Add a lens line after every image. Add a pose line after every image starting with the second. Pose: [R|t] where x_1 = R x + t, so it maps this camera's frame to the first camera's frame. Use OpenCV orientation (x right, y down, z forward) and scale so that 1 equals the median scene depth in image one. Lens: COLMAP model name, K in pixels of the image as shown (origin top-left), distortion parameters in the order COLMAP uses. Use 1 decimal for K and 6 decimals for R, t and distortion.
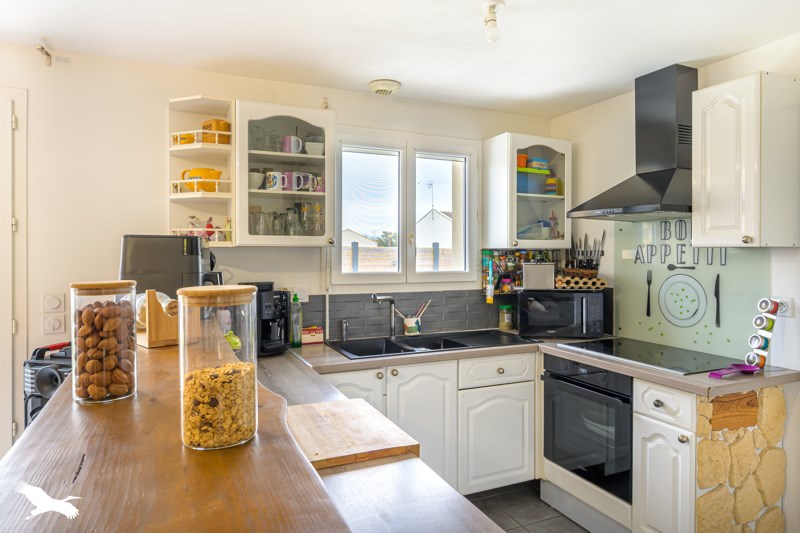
lens RADIAL K [[531.9, 0, 401.5], [0, 531.9, 251.5], [0, 0, 1]] dist [0.002478, 0.000420]
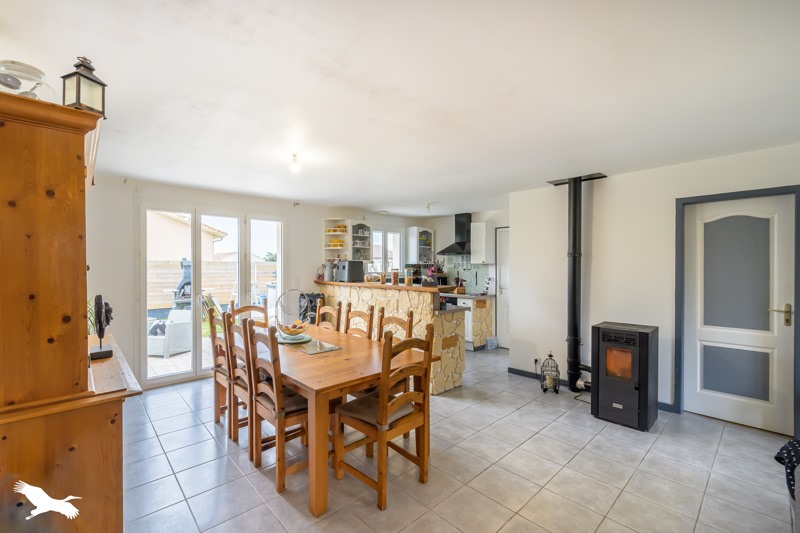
lens RADIAL K [[345.2, 0, 400.0], [0, 345.2, 266.5], [0, 0, 1]] dist [-0.000050, -0.000003]
pose [[0.942989, -0.002728, 0.332812, -0.629891], [0.002901, 0.999996, -0.000024, 0.008442], [-0.332811, 0.000988, 0.942993, -0.968008]]
